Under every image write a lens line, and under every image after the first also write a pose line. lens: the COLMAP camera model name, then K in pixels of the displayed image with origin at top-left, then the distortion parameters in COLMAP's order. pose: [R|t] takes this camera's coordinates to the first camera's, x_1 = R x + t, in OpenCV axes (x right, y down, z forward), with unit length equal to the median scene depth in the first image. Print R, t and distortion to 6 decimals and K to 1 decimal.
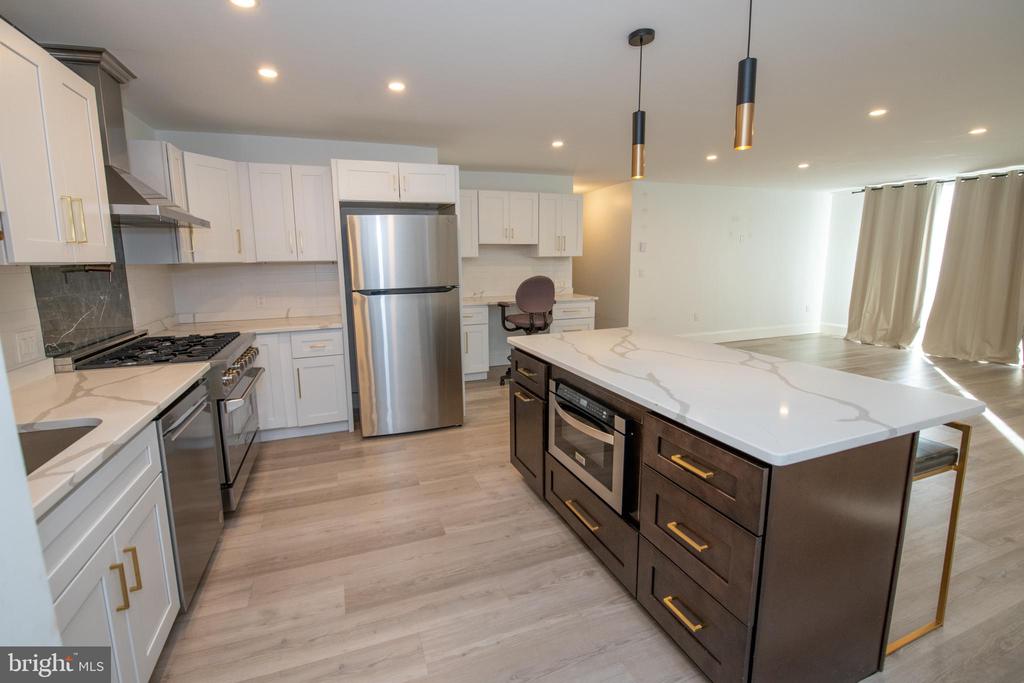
lens RADIAL K [[452.3, 0, 509.8], [0, 452.3, 336.2], [0, 0, 1]] dist [-0.016883, -0.000281]
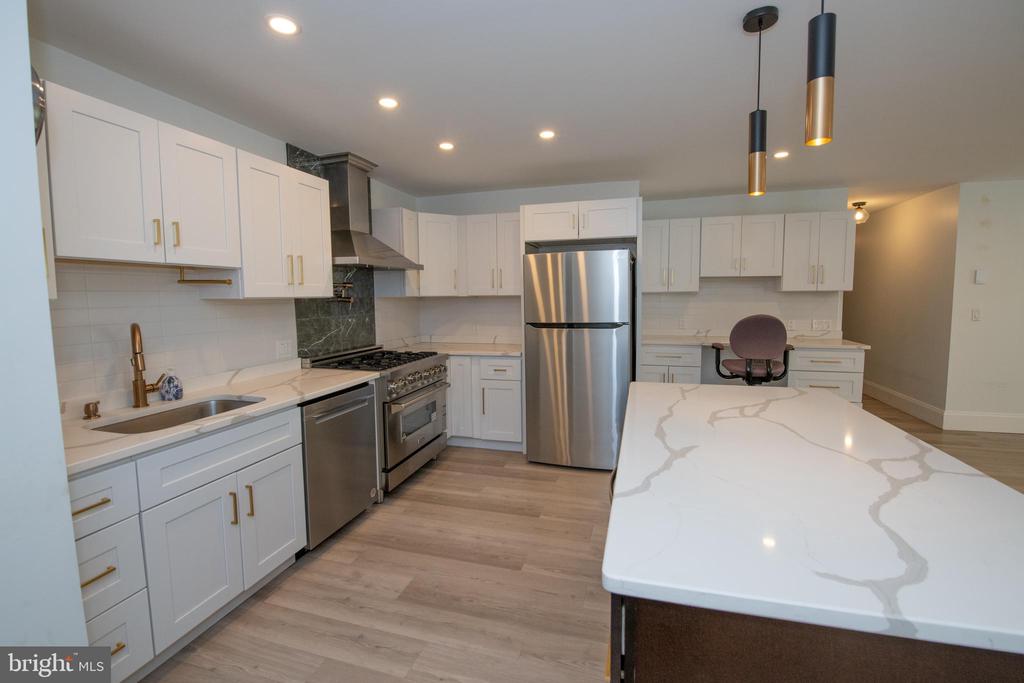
lens RADIAL K [[462.1, 0, 512.0], [0, 462.1, 341.5], [0, 0, 1]] dist [-0.016648, -0.000183]
pose [[0.796711, 0.066172, -0.600726, 0.344886], [-0.102230, 0.994420, -0.026043, -0.028313], [0.595651, 0.082161, 0.799030, 0.110532]]
